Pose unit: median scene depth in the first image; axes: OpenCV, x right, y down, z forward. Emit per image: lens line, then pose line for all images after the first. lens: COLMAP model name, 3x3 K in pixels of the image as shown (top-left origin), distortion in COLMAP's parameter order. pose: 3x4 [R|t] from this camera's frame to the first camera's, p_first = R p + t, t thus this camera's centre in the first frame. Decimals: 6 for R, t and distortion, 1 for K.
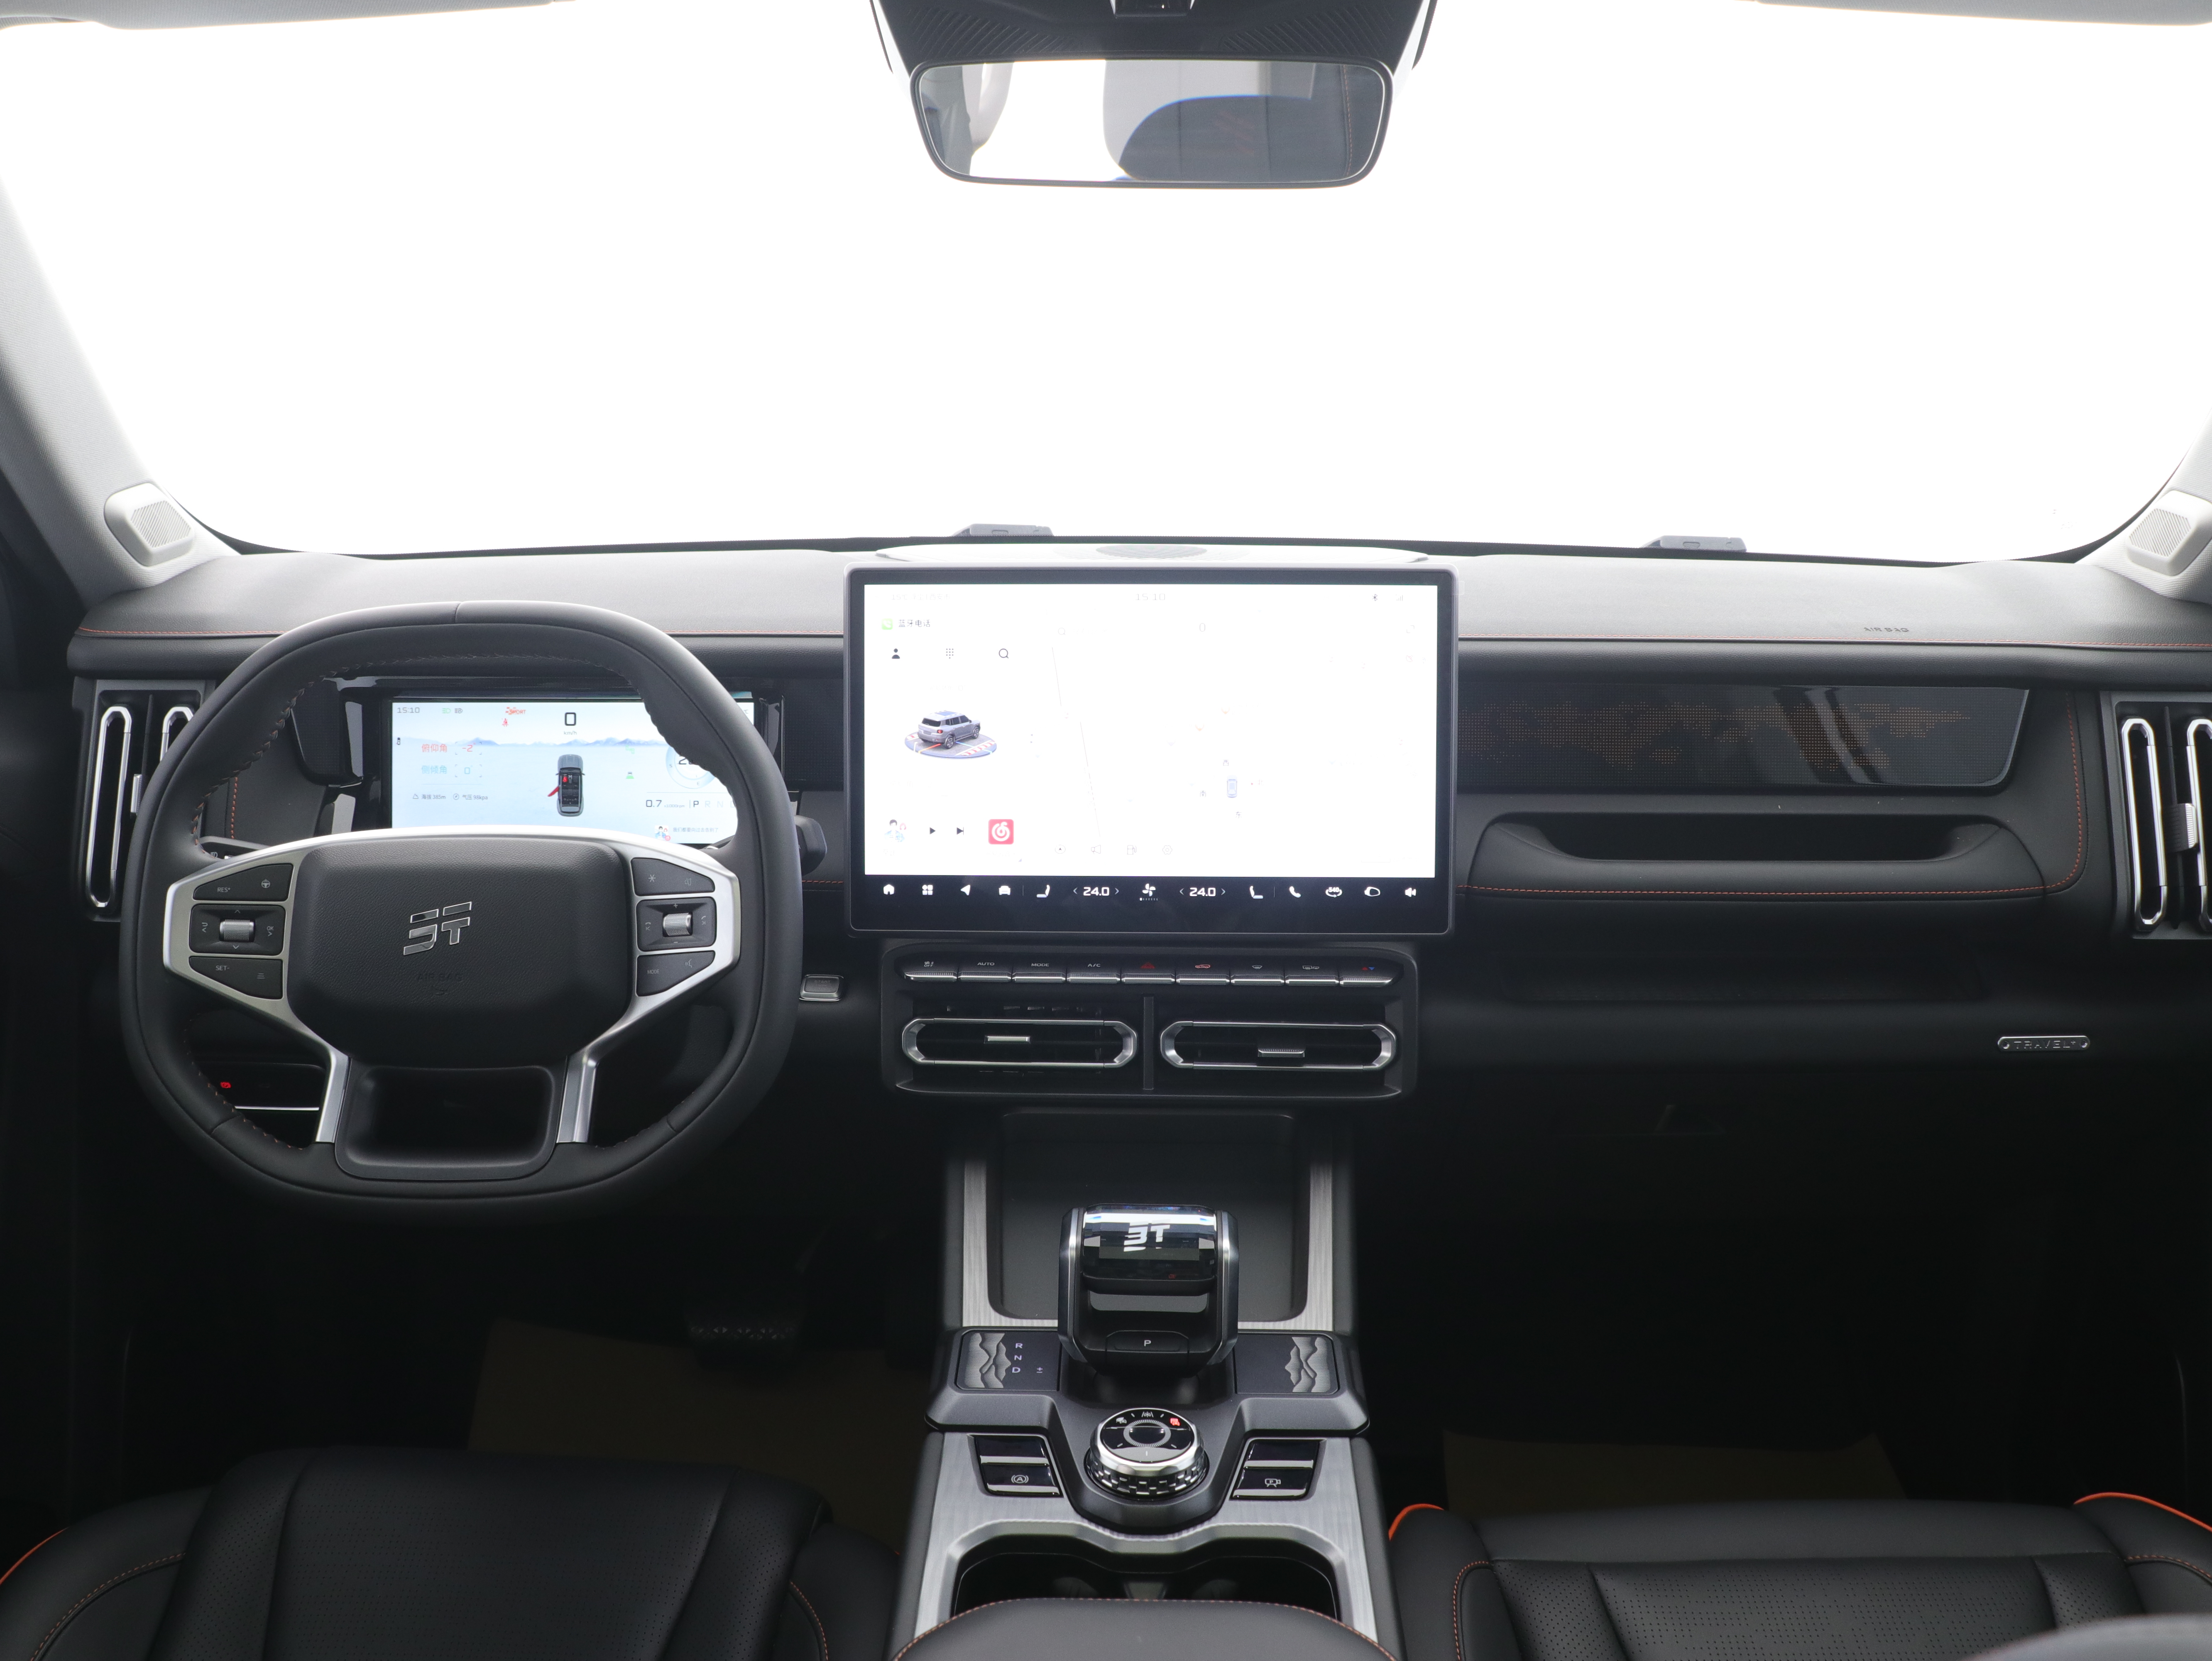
lens RADIAL K [[2054.6, 0, 1114.8], [0, 2054.6, 810.3], [0, 0, 1]] dist [-0.208518, 0.215749]
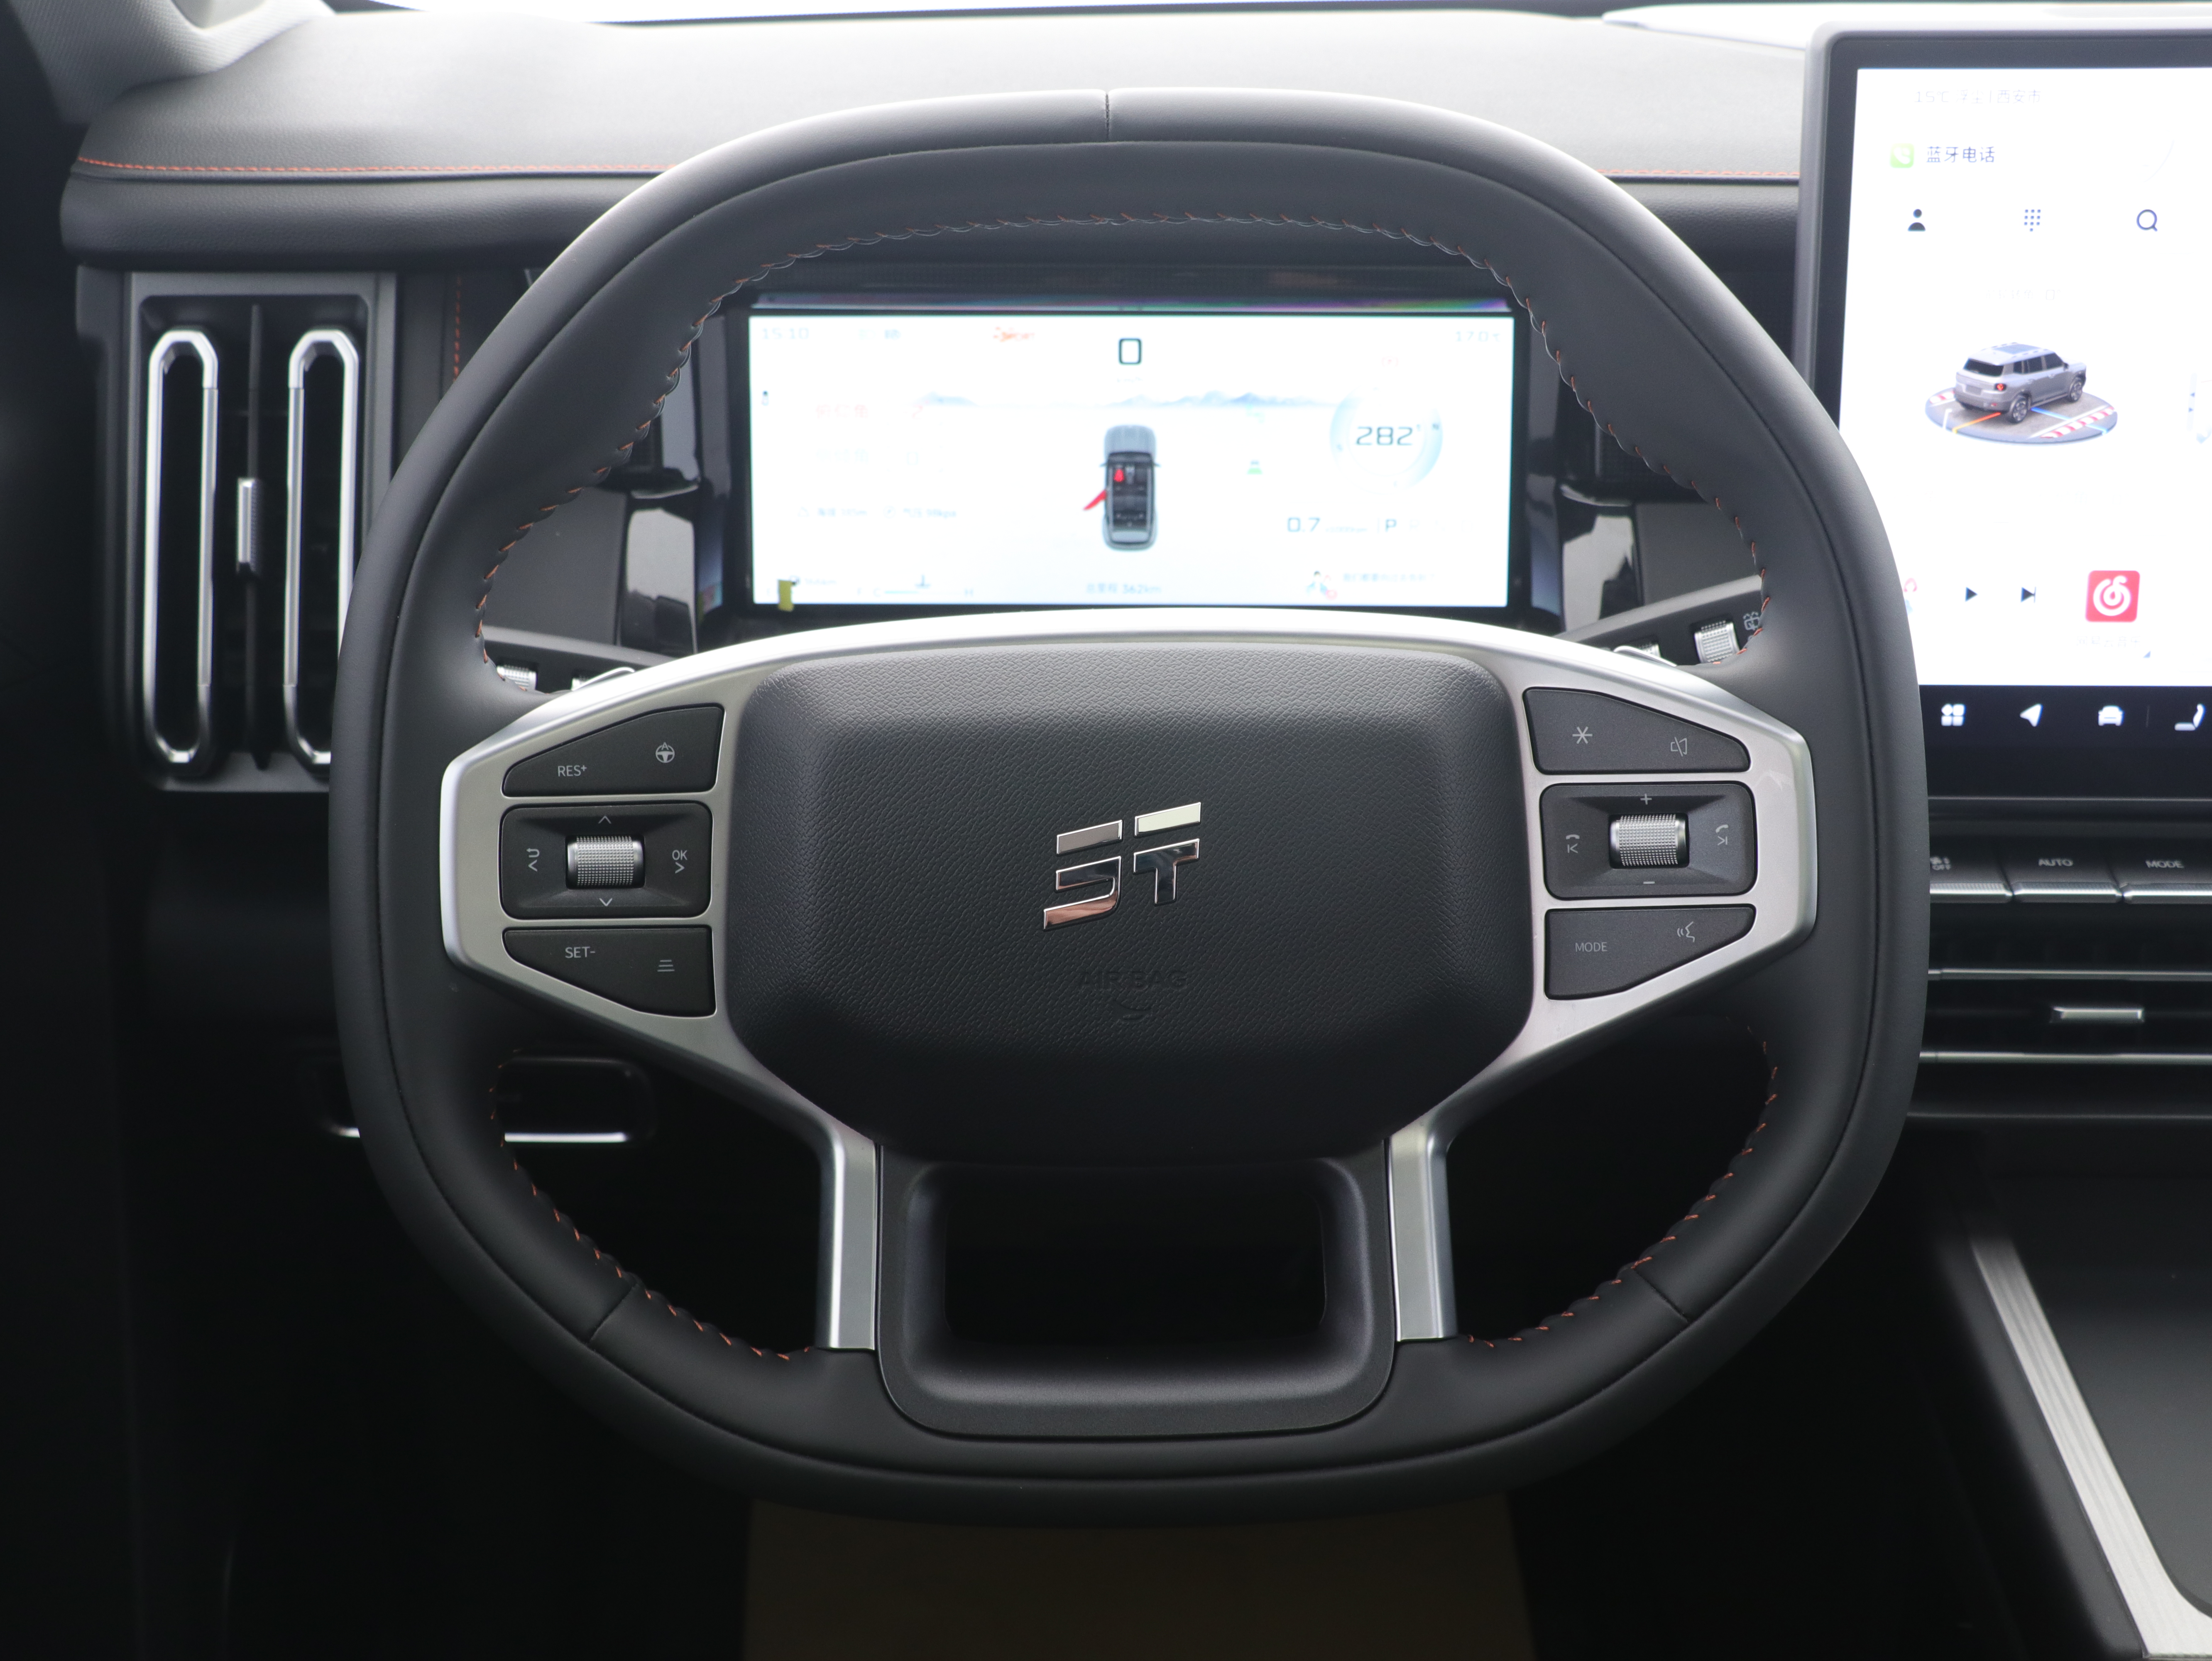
lens RADIAL K [[2590.2, 0, 1106.0], [0, 2590.2, 838.1], [0, 0, 1]] dist [-0.119931, 0.273183]
pose [[0.999991, -0.003472, -0.002449, -0.293080], [0.003819, 0.987119, 0.159945, -0.030853], [0.001862, -0.159953, 0.987123, 0.393208]]
